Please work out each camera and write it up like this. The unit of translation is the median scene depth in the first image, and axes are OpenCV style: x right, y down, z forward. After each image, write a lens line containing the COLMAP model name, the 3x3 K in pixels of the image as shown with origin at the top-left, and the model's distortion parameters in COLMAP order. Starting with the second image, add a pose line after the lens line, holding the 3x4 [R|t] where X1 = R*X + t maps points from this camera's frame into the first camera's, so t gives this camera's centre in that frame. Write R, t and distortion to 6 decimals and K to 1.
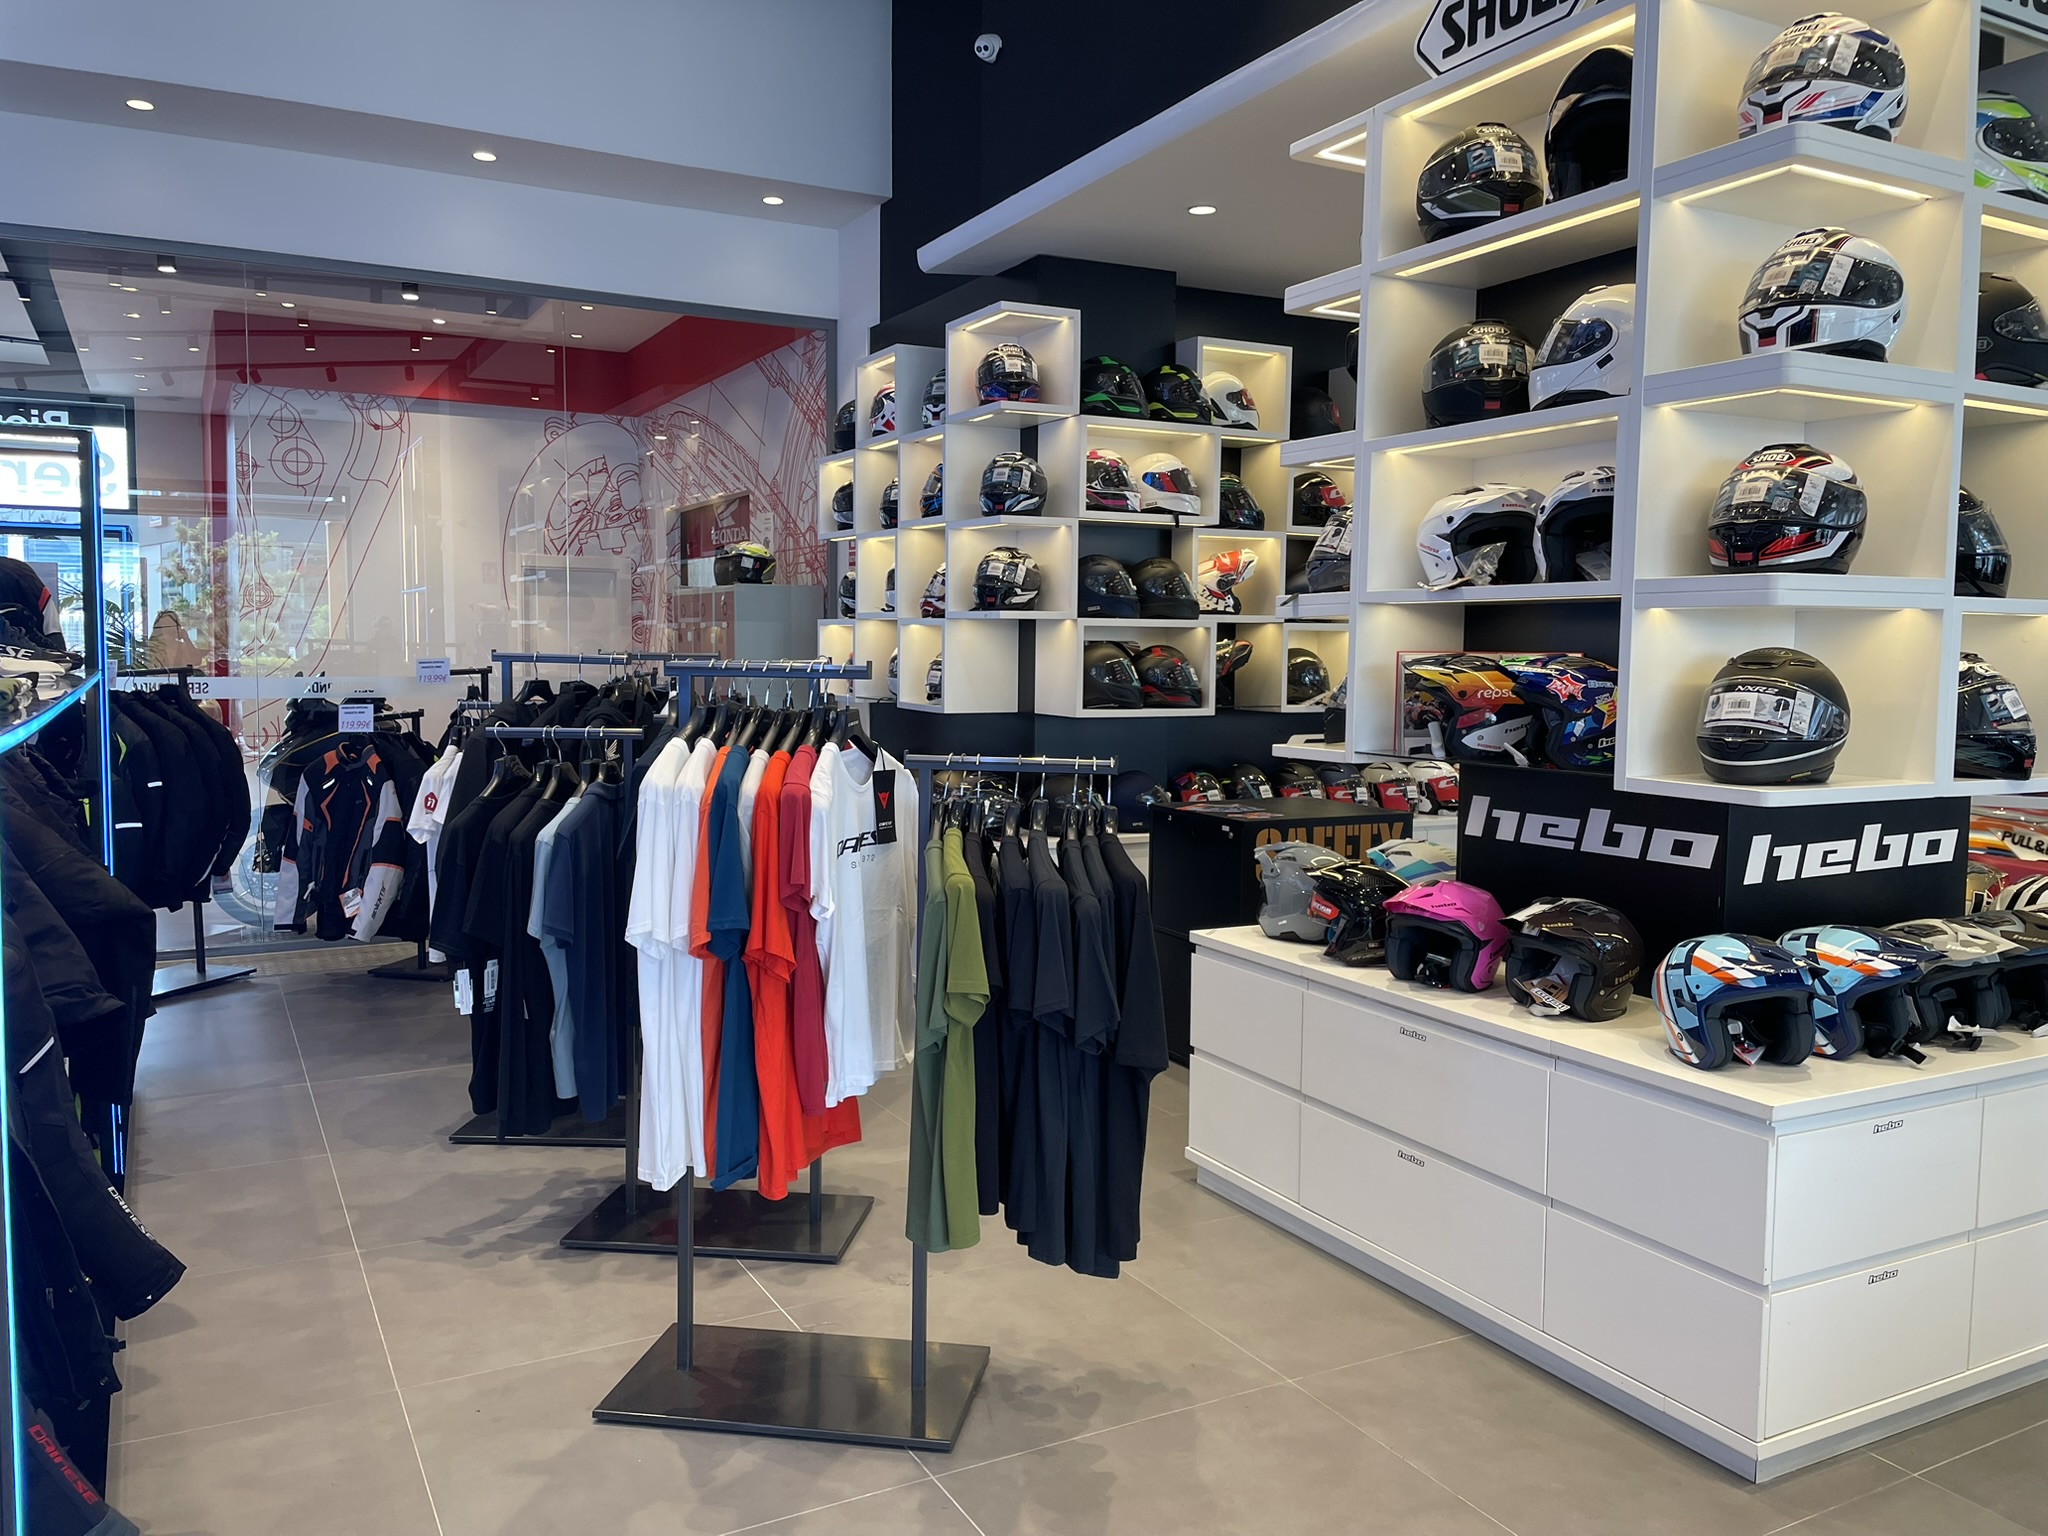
lens RADIAL K [[1536.4, 0, 1029.0], [0, 1536.4, 776.7], [0, 0, 1]] dist [0.116351, -0.156581]
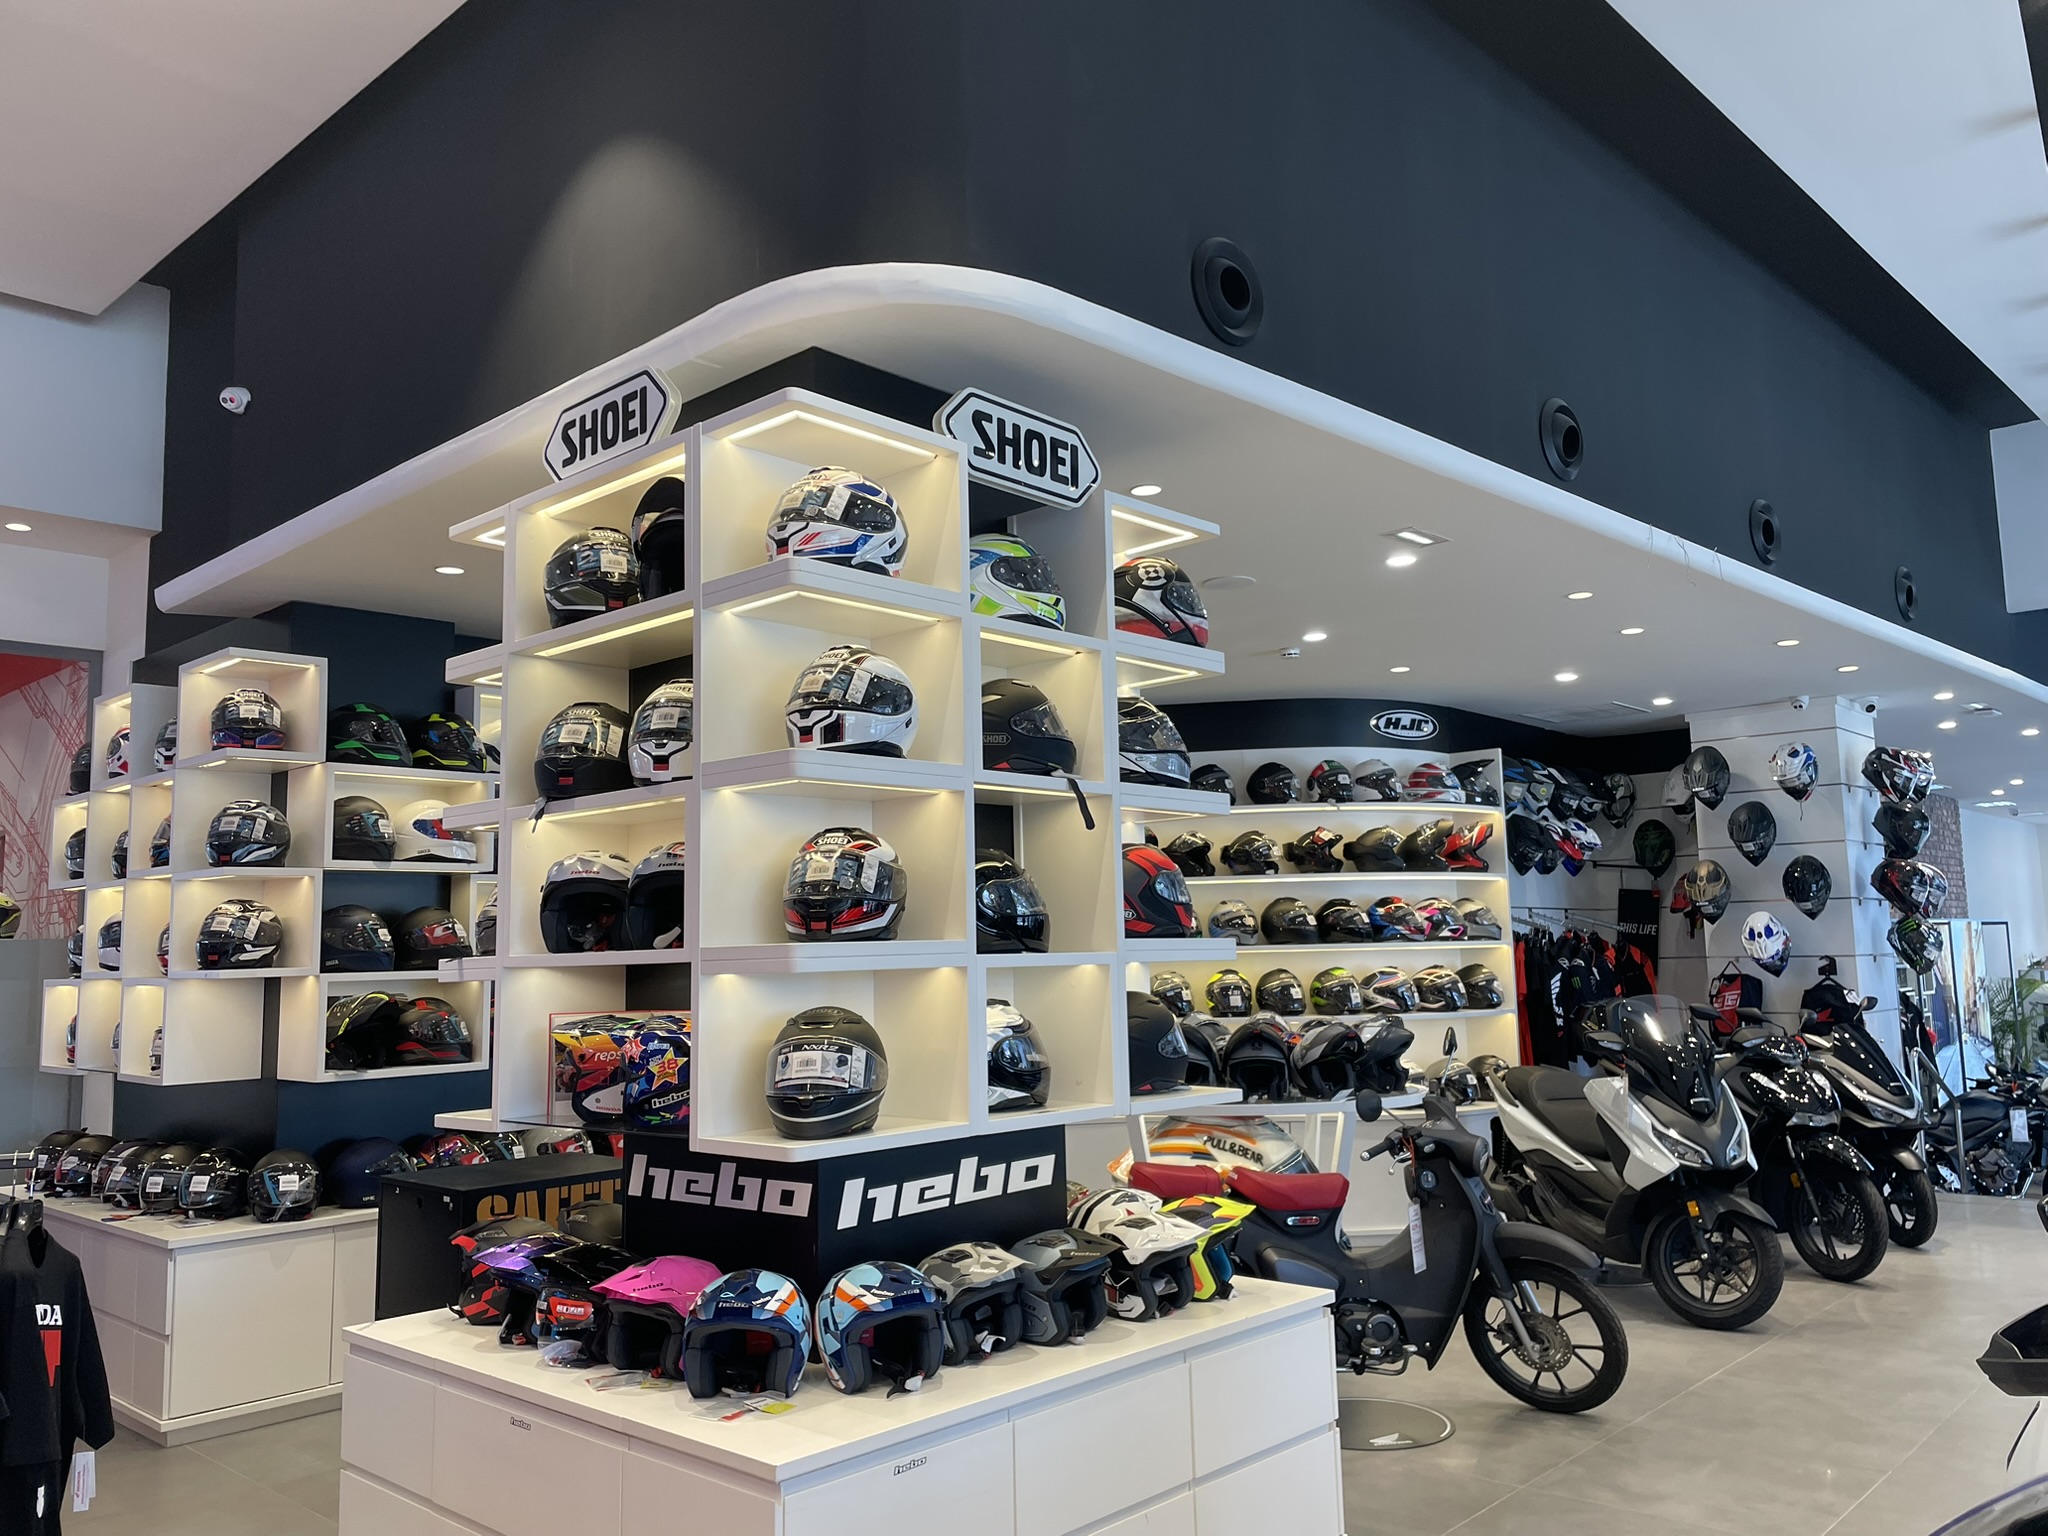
lens RADIAL K [[1535.4, 0, 1028.4], [0, 1535.4, 820.6], [0, 0, 1]] dist [0.115624, -0.153315]
pose [[0.942977, -0.002290, 0.332849, 0.211980], [0.060807, 0.984334, -0.165497, -0.020541], [-0.327256, 0.176299, 0.928344, -0.062273]]
